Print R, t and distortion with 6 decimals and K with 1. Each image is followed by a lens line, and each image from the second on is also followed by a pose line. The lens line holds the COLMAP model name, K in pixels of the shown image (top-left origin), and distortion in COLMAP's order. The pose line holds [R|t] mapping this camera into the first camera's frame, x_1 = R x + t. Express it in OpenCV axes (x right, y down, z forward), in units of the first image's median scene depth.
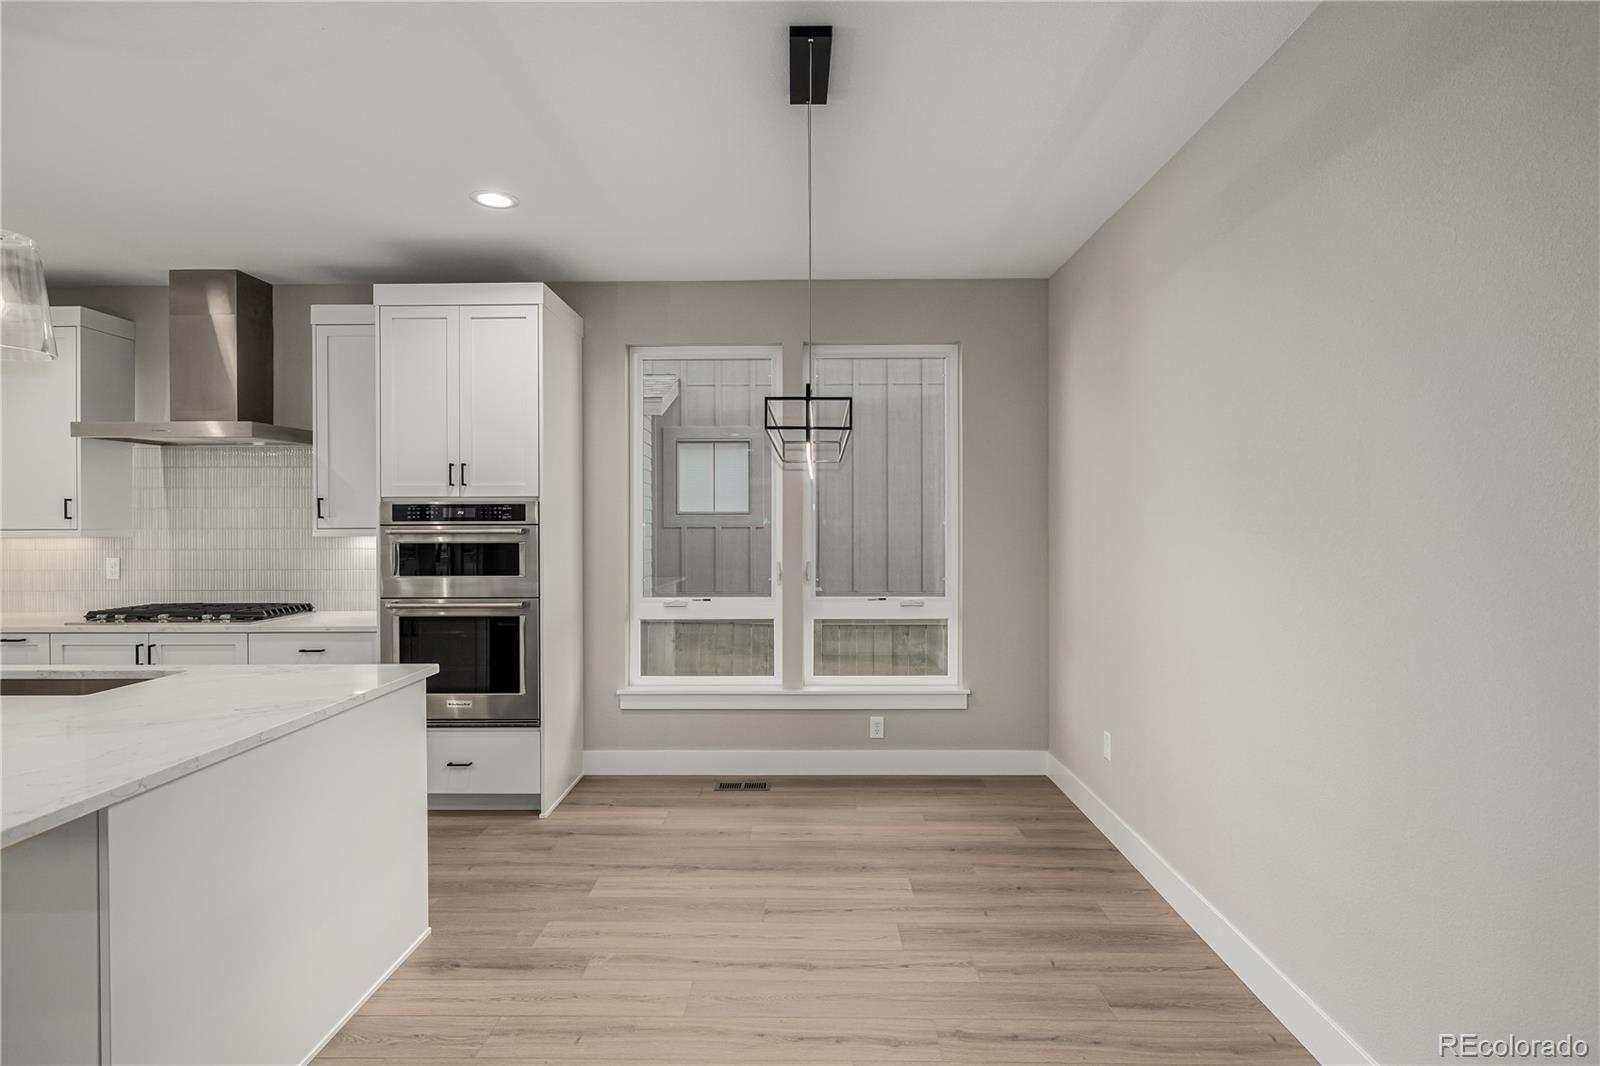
lens RADIAL K [[786.9, 0, 803.8], [0, 786.9, 528.3], [0, 0, 1]] dist [0.000006, 0.000782]
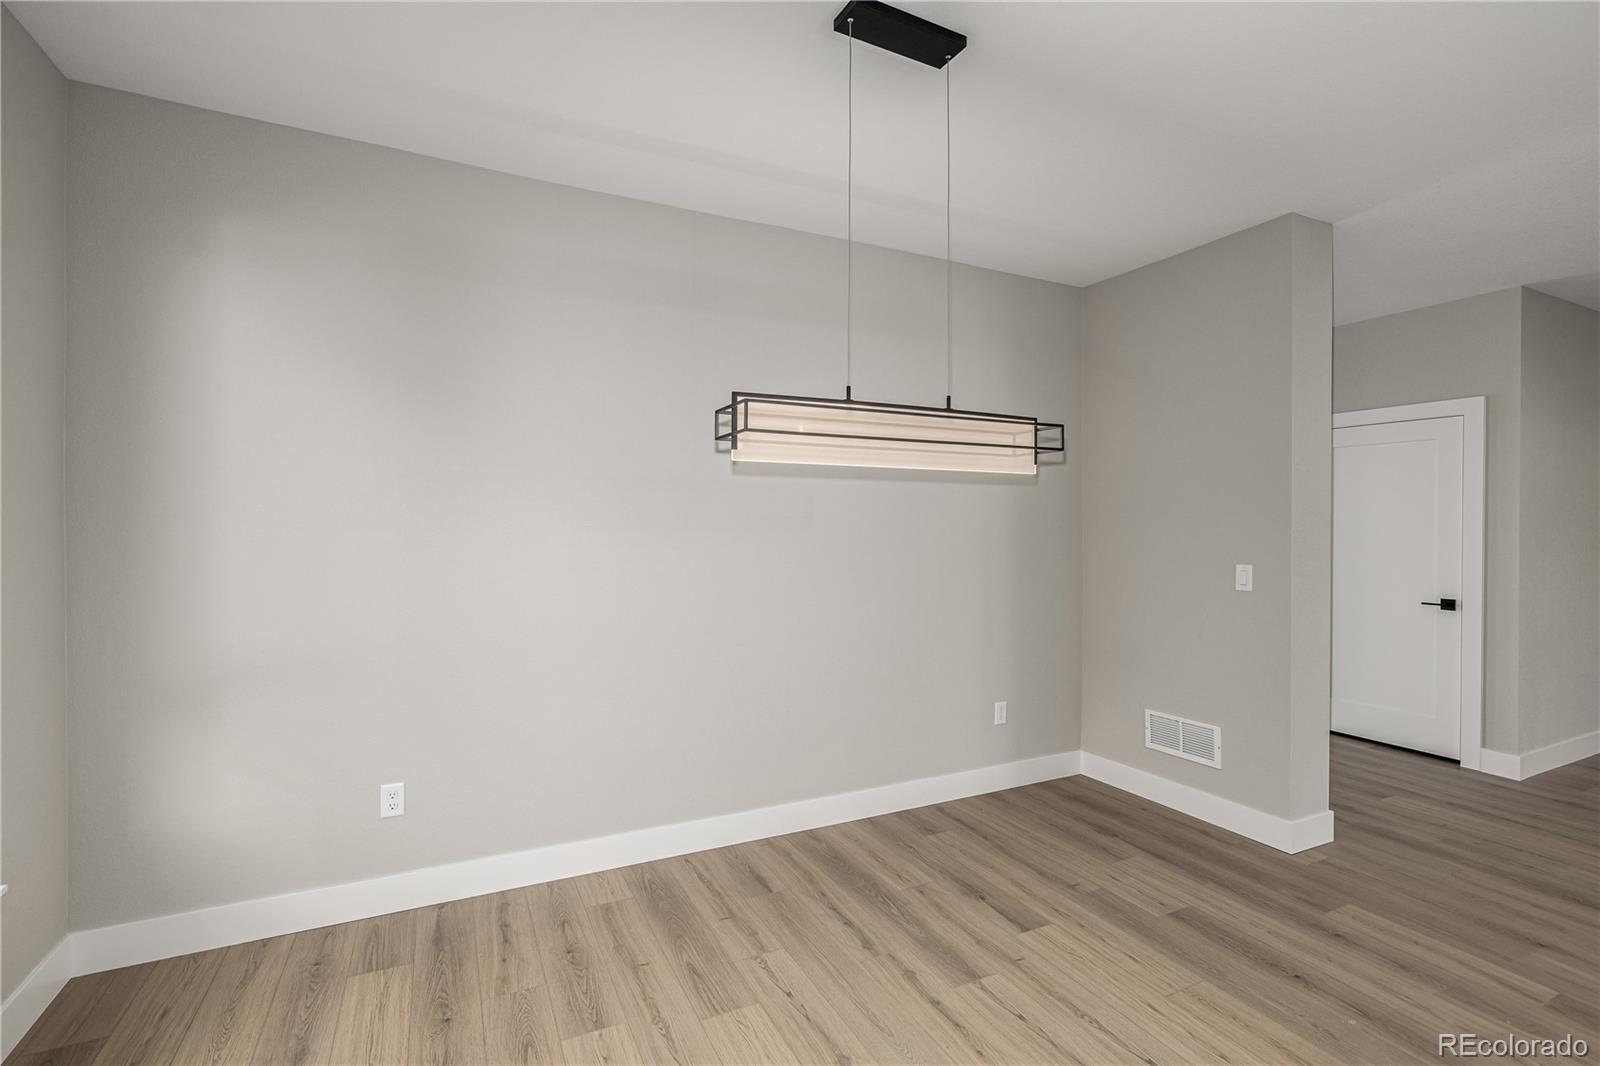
lens RADIAL K [[723.3, 0, 791.9], [0, 723.3, 529.3], [0, 0, 1]] dist [0.002907, 0.000390]
pose [[-0.435560, -0.002184, 0.900157, -0.413852], [-0.000307, 0.999997, 0.002278, 0.001141], [-0.900160, 0.000715, -0.435559, 0.877904]]
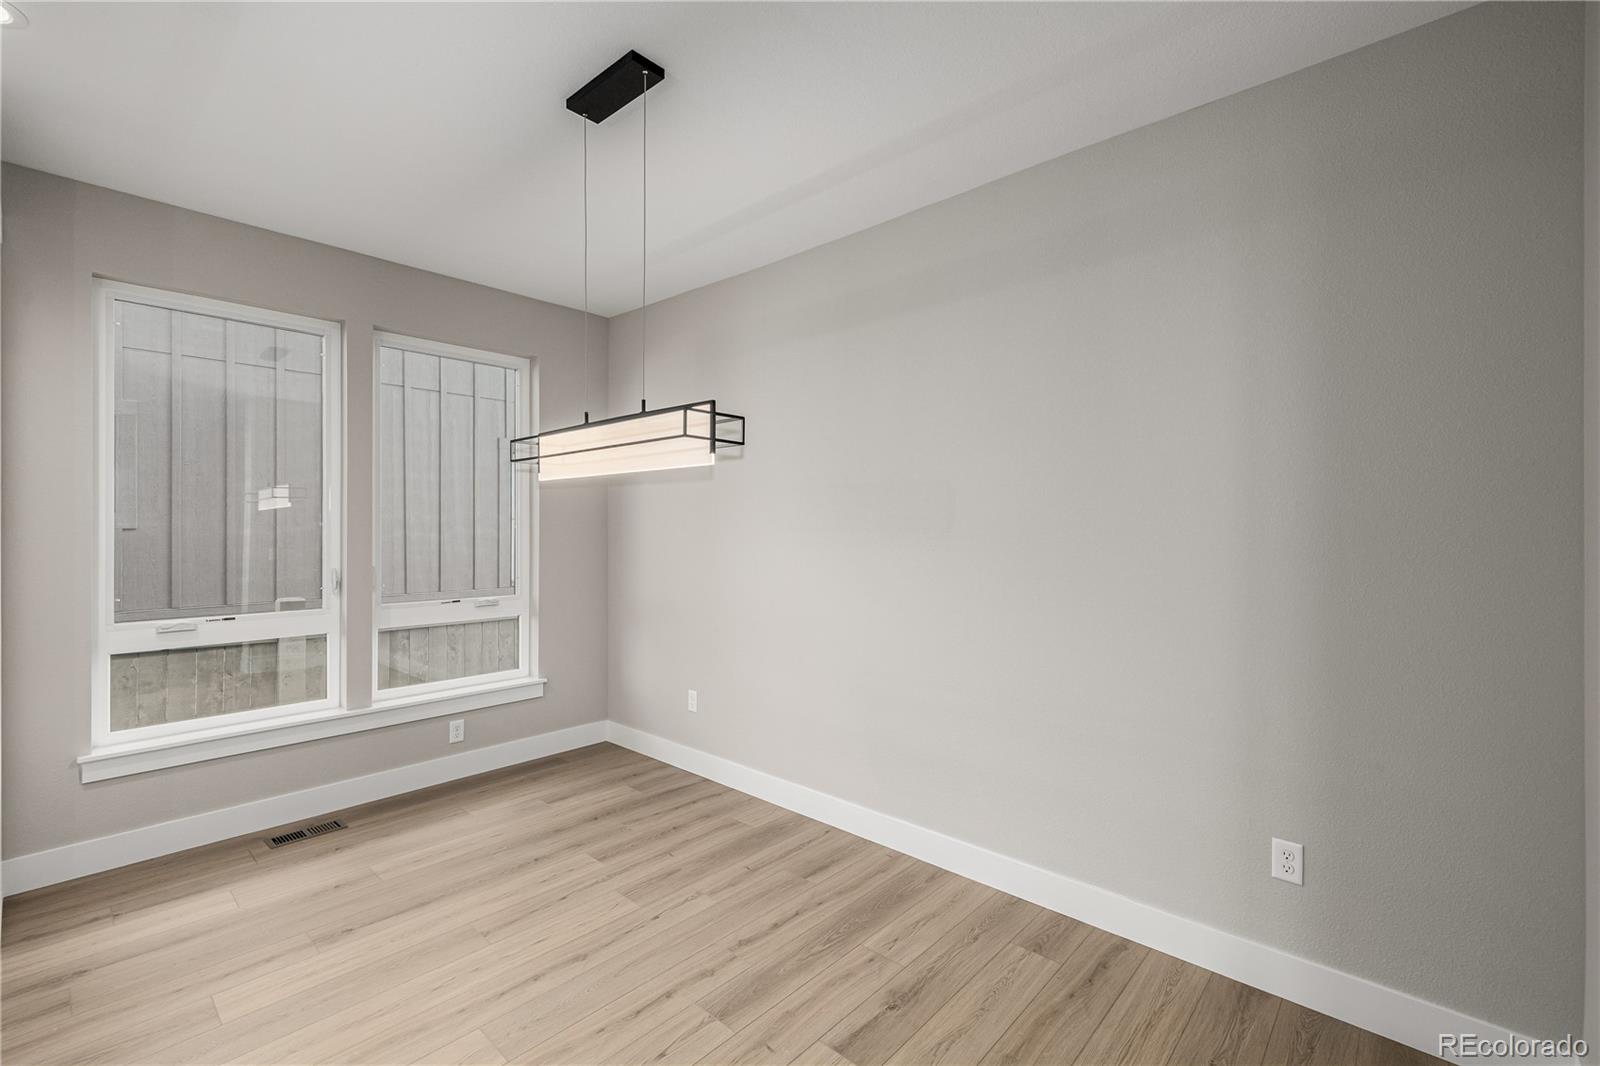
lens RADIAL K [[685.1, 0, 789.7], [0, 685.1, 529.7], [0, 0, 1]] dist [0.010770, -0.000117]
pose [[0.674966, 0.004220, 0.737837, -0.302150], [-0.002549, 0.999991, -0.003388, 0.001705], [-0.737845, 0.000406, 0.674970, 0.123298]]
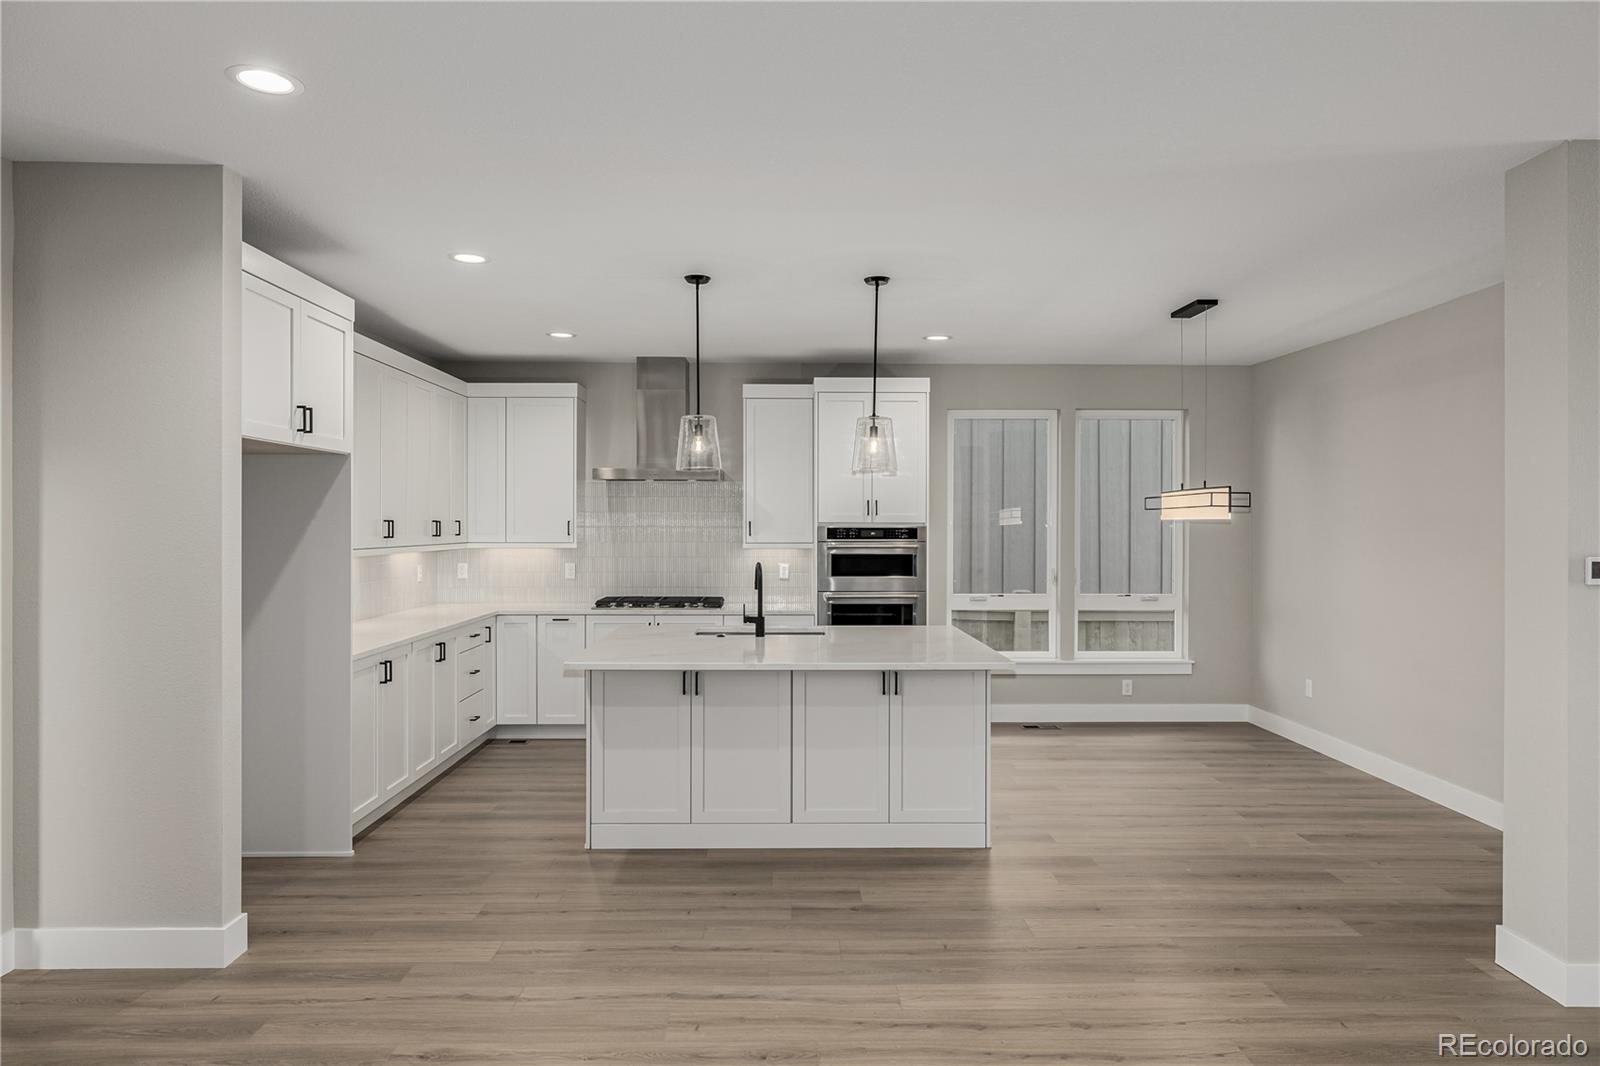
lens RADIAL K [[931.3, 0, 785.3], [0, 931.3, 537.4], [0, 0, 1]] dist [-0.048609, -0.001480]
pose [[0.999904, 0.004624, -0.013078, -0.561211], [-0.004520, 0.999958, 0.007969, -0.024693], [0.013115, -0.007909, 0.999883, -0.725571]]
